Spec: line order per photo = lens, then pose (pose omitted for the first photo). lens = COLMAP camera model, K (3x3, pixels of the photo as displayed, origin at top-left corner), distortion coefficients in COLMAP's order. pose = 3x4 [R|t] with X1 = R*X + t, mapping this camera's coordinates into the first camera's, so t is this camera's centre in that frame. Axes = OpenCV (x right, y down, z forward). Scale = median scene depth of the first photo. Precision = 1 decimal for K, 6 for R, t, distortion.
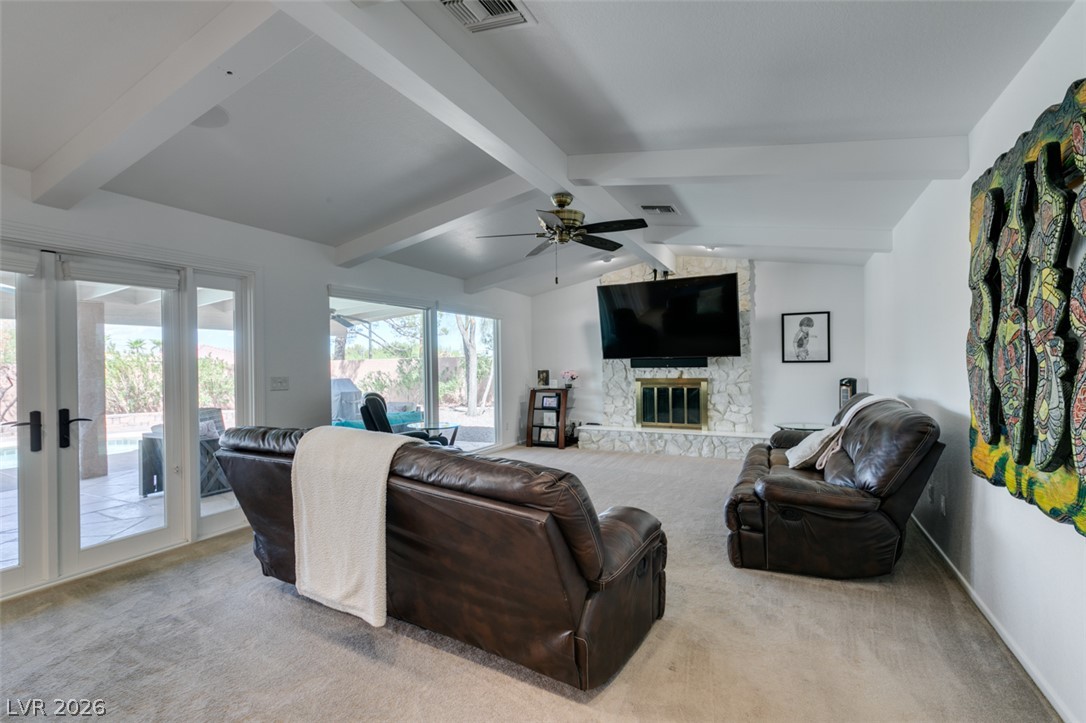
lens RADIAL K [[487.8, 0, 545.2], [0, 487.8, 363.9], [0, 0, 1]] dist [-0.001704, -0.000608]
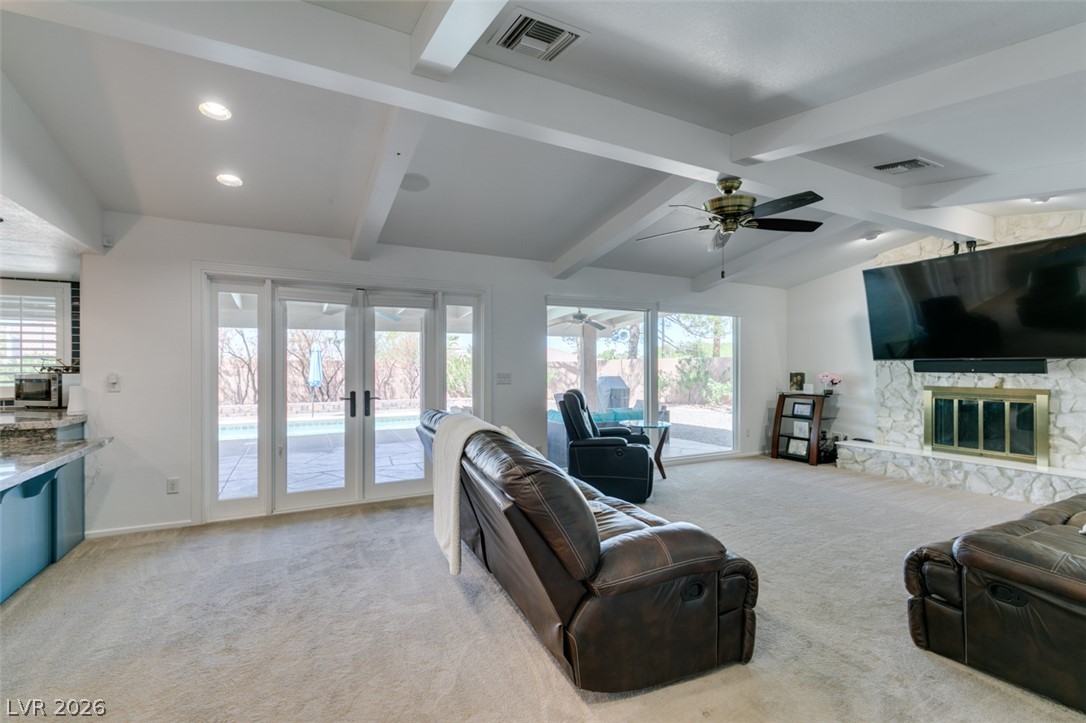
lens RADIAL K [[487.8, 0, 542.6], [0, 487.8, 366.1], [0, 0, 1]] dist [-0.001704, -0.000608]
pose [[0.810910, 0.014148, -0.585000, 0.255973], [-0.010543, 0.999899, 0.009568, -0.004396], [0.585076, -0.001591, 0.810977, 0.054977]]
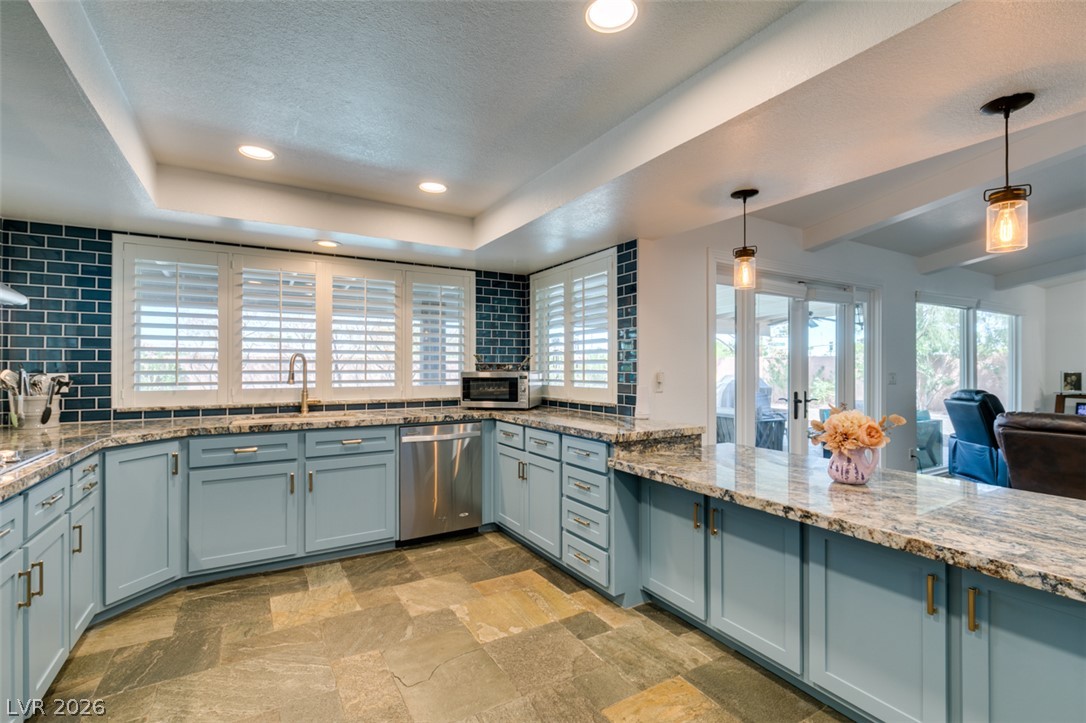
lens RADIAL K [[487.8, 0, 542.3], [0, 487.8, 363.7], [0, 0, 1]] dist [-0.001704, -0.000608]
pose [[0.838502, 0.017216, -0.544627, -0.611519], [-0.015637, 0.999849, 0.007531, 0.009364], [0.544674, 0.002201, 0.838645, -0.452725]]
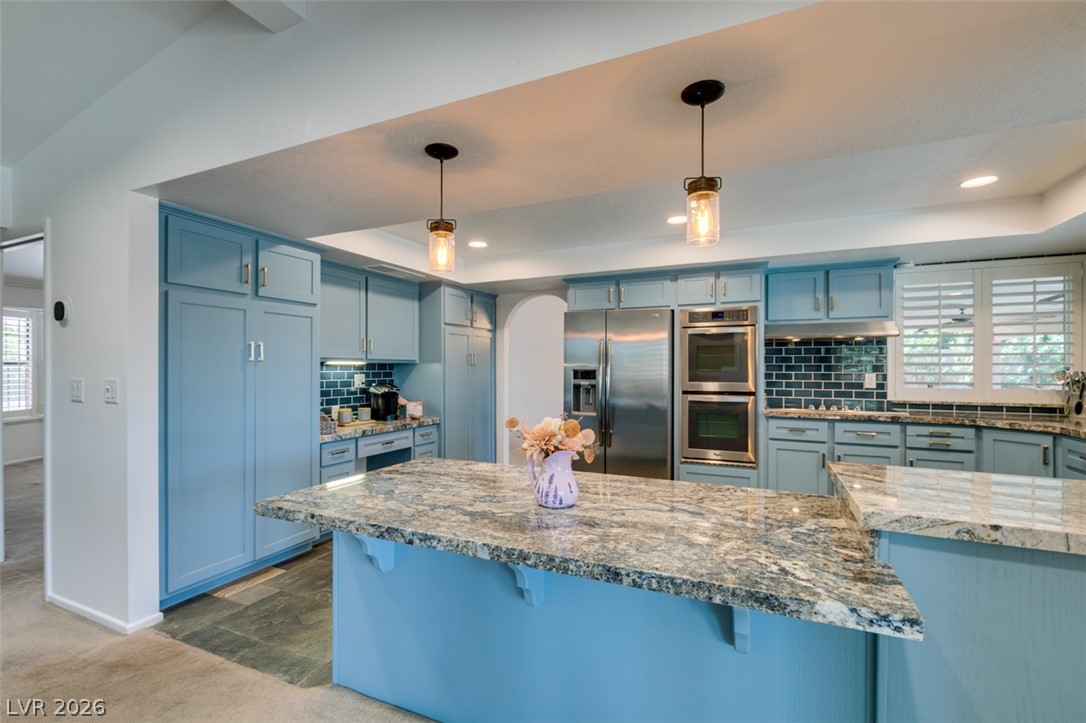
lens RADIAL K [[487.8, 0, 540.2], [0, 487.8, 360.7], [0, 0, 1]] dist [-0.001704, -0.000608]
pose [[-0.998871, 0.017057, -0.044343, -0.584916], [0.017546, 0.999789, -0.010664, 0.007200], [0.044152, -0.011430, -0.998959, 0.495473]]
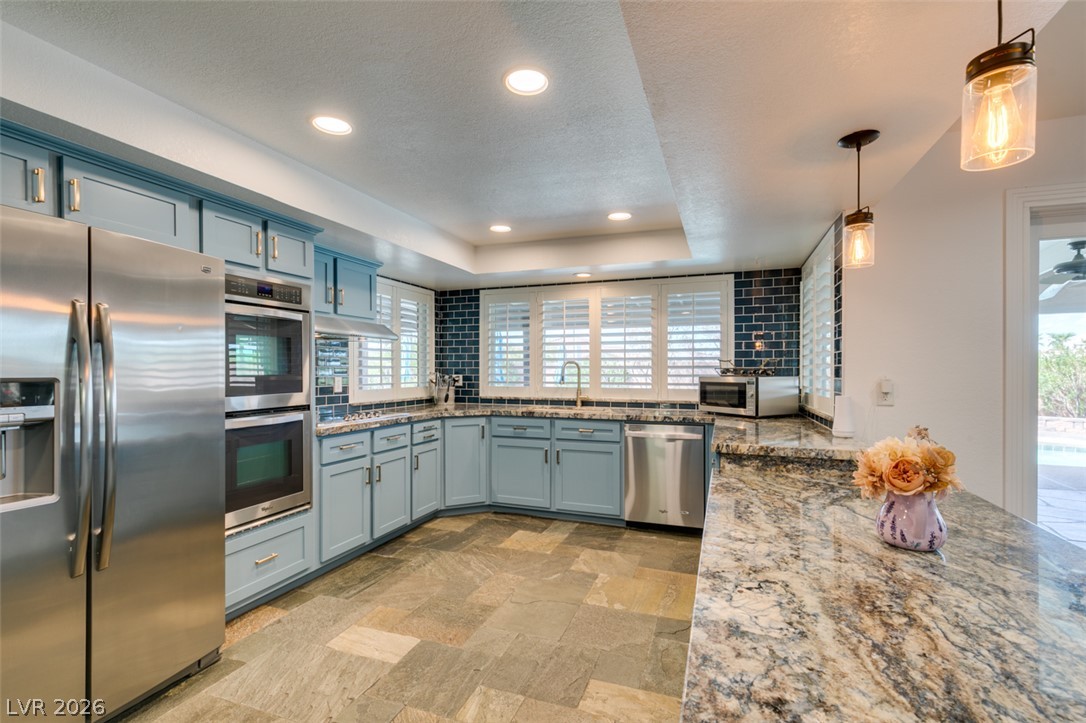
lens RADIAL K [[487.8, 0, 543.2], [0, 487.8, 370.5], [0, 0, 1]] dist [-0.001704, -0.000608]
pose [[0.107389, 0.019773, -0.994020, -0.334229], [-0.000014, 0.999802, 0.019886, 0.003984], [0.994217, -0.002122, 0.107368, -0.166599]]
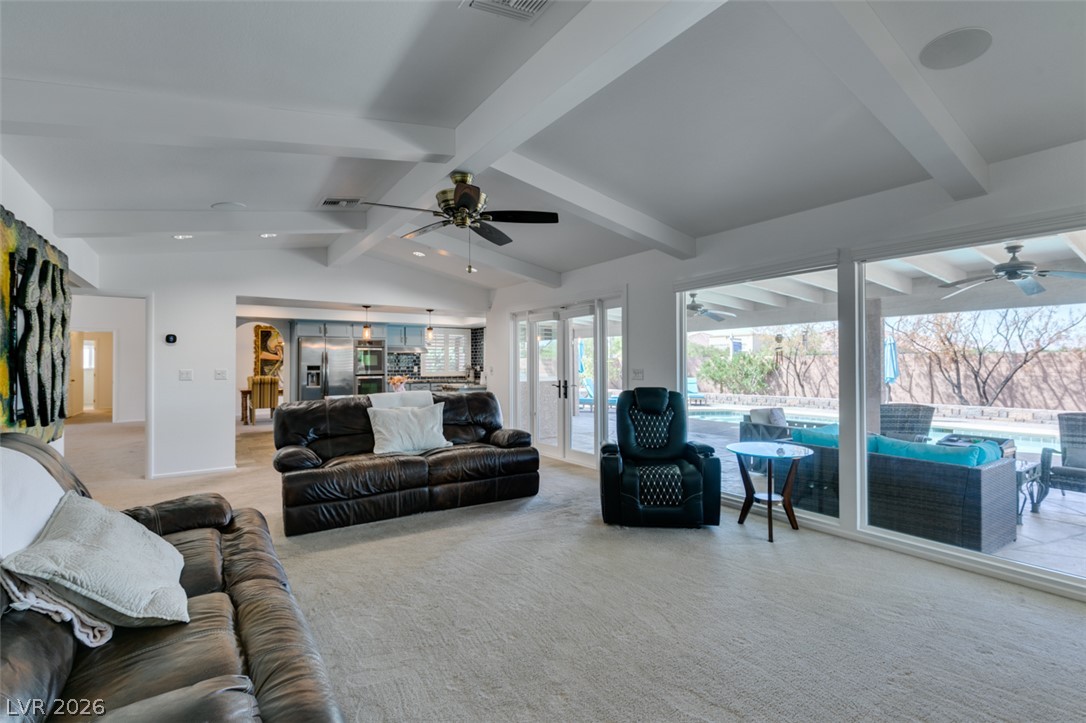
lens RADIAL K [[487.8, 0, 540.9], [0, 487.8, 357.7], [0, 0, 1]] dist [-0.001704, -0.000608]
pose [[-0.479358, 0.008063, -0.877582, 0.668230], [0.013230, 0.999911, 0.001960, -0.008549], [0.877520, -0.010671, -0.479422, 1.376686]]
